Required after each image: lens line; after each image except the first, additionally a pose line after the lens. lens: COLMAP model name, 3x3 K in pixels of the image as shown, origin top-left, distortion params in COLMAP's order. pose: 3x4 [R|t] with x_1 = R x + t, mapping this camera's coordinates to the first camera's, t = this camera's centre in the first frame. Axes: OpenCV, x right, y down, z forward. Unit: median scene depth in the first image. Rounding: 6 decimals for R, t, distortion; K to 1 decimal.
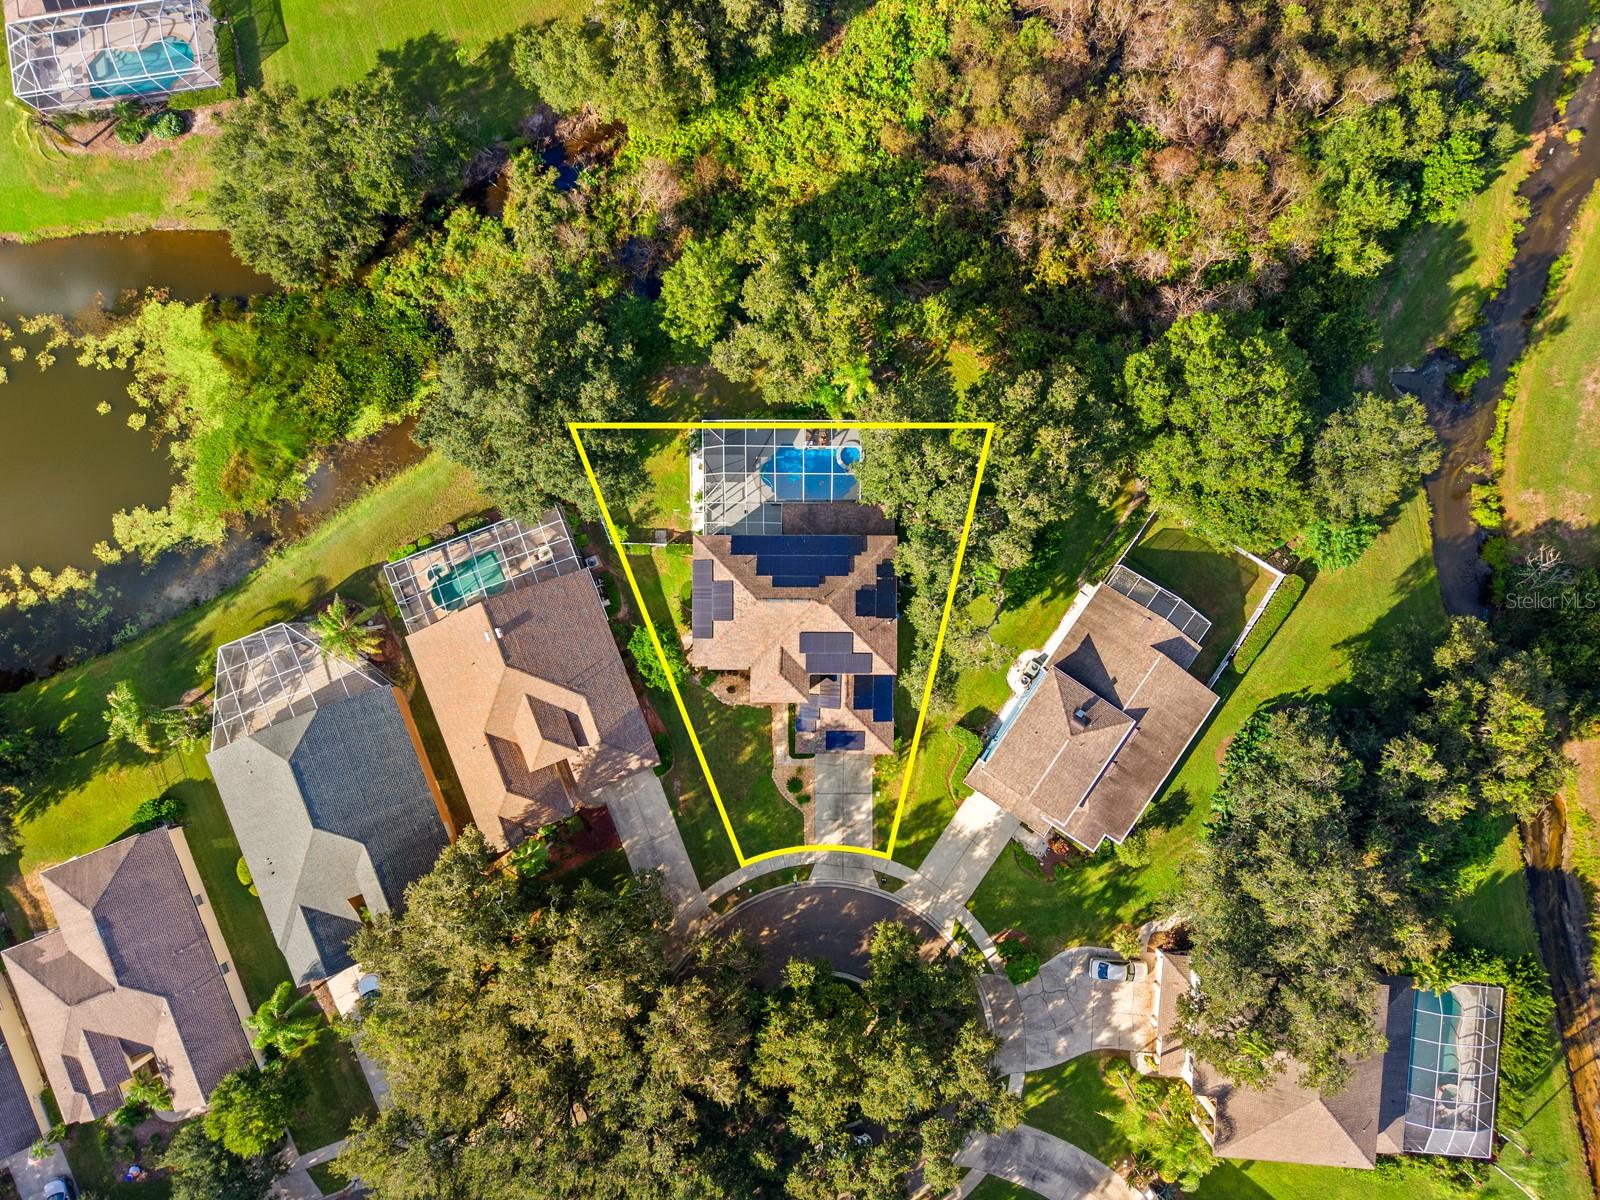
lens RADIAL K [[1111.3, 0, 800.0], [0, 1111.3, 600.0], [0, 0, 1]] dist [0.002569, -0.001293]
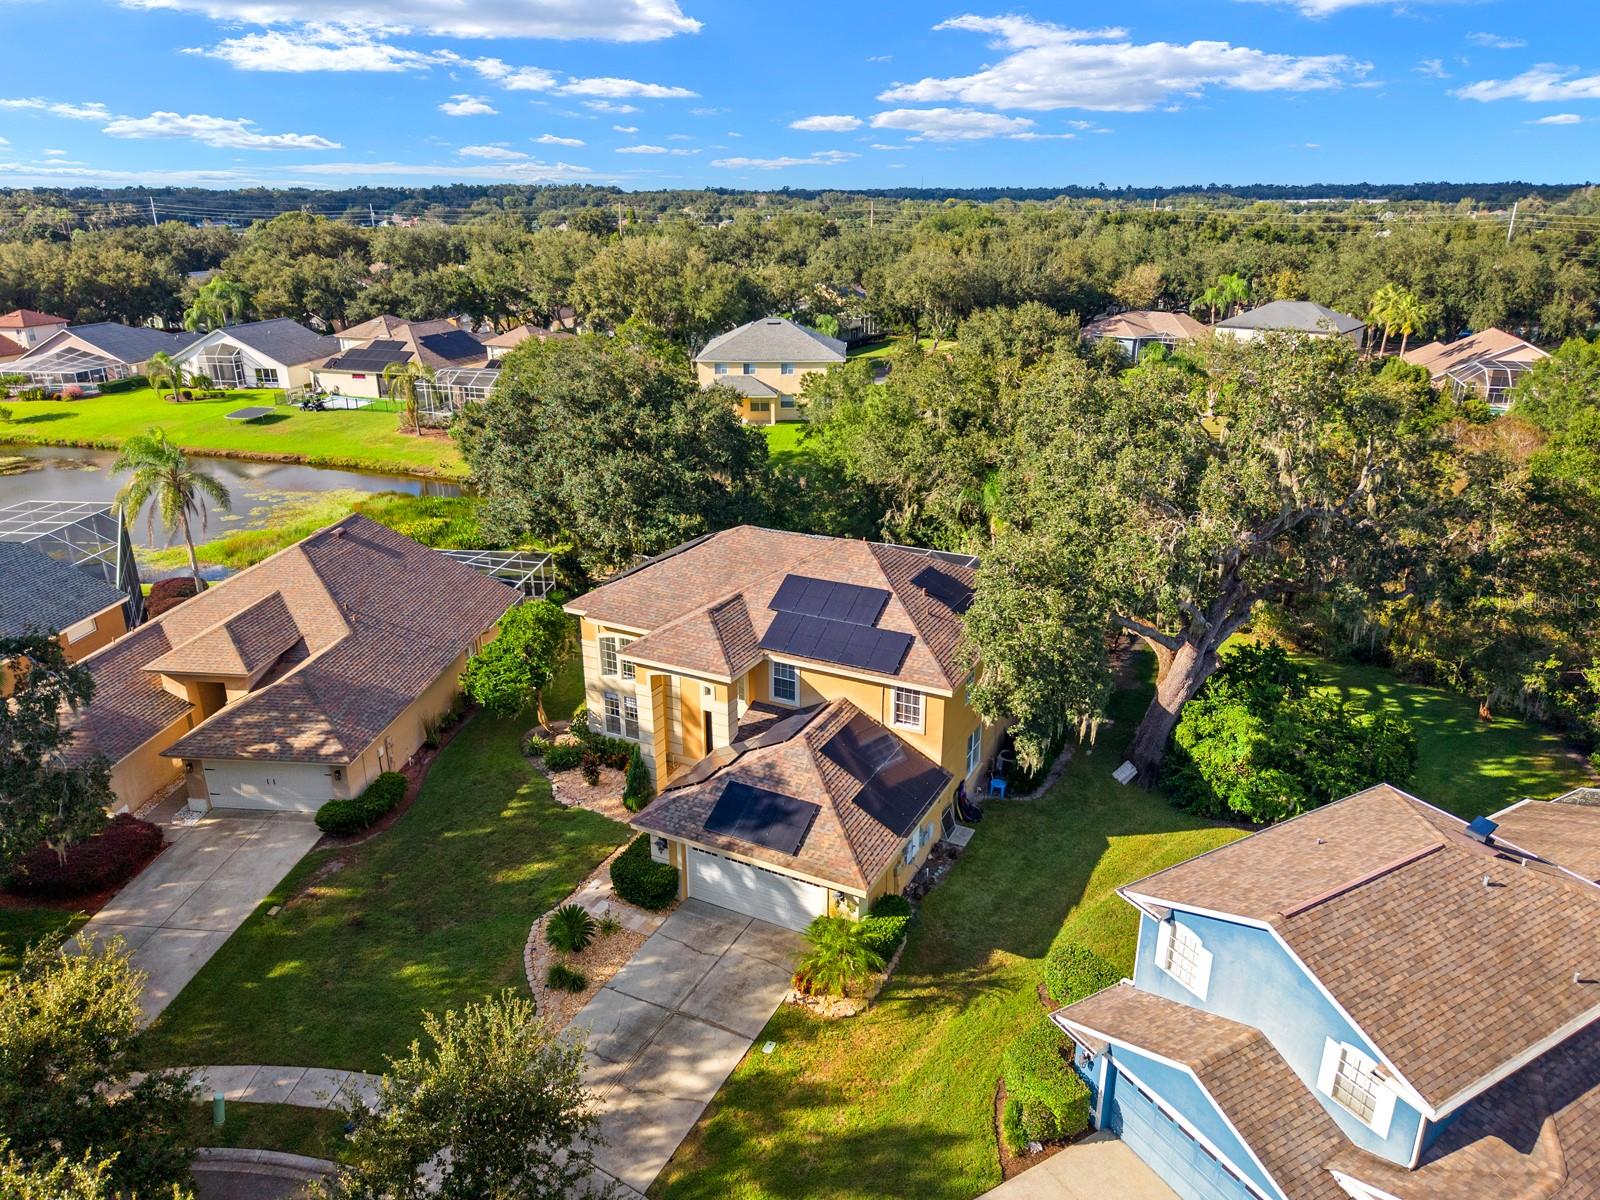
lens RADIAL K [[1115.7, 0, 800.9], [0, 1115.7, 567.7], [0, 0, 1]] dist [0.001018, -0.000604]
pose [[0.890680, 0.138221, -0.433110, 0.193785], [-0.454586, 0.284204, -0.844144, 0.394341], [0.006413, 0.948748, 0.315969, 0.775179]]
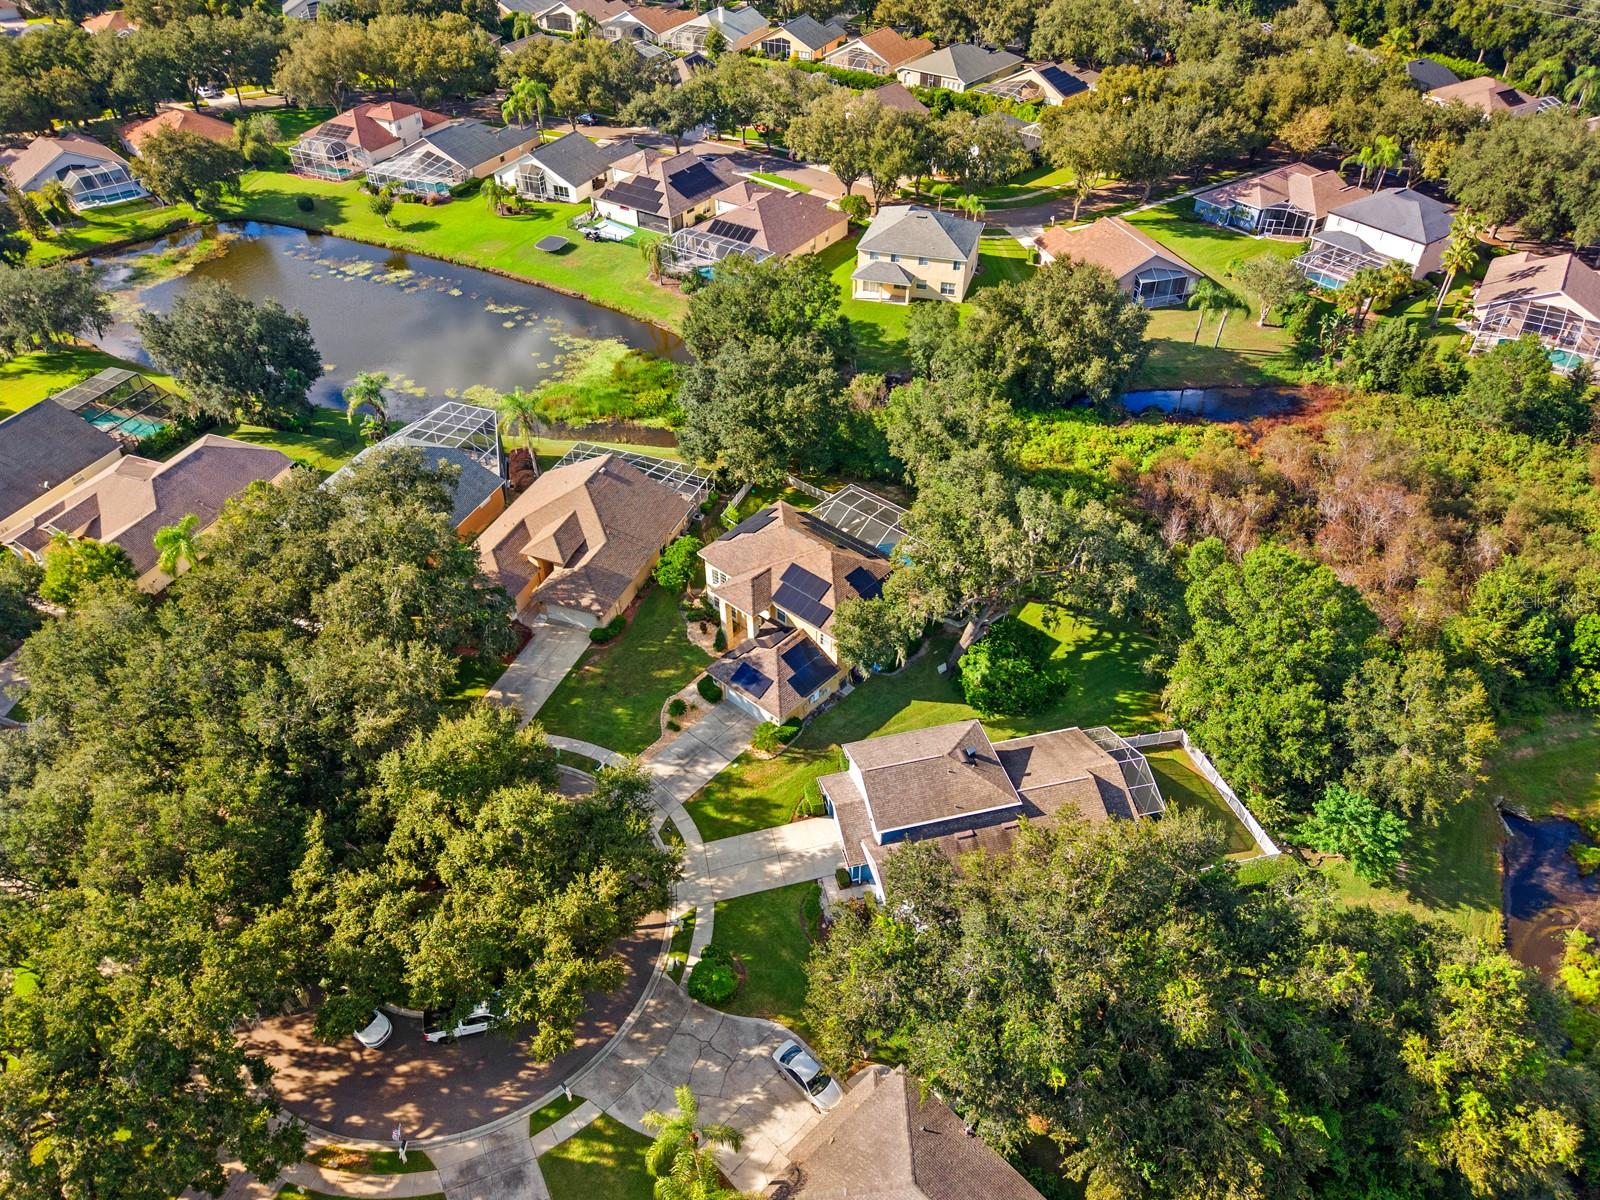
lens RADIAL K [[1111.3, 0, 800.0], [0, 1111.3, 600.0], [0, 0, 1]] dist [0.002569, -0.001293]
pose [[0.747259, 0.426369, -0.509720, 0.504378], [-0.664513, 0.473478, -0.578136, 0.590334], [-0.005158, 0.770733, 0.637138, 0.332924]]
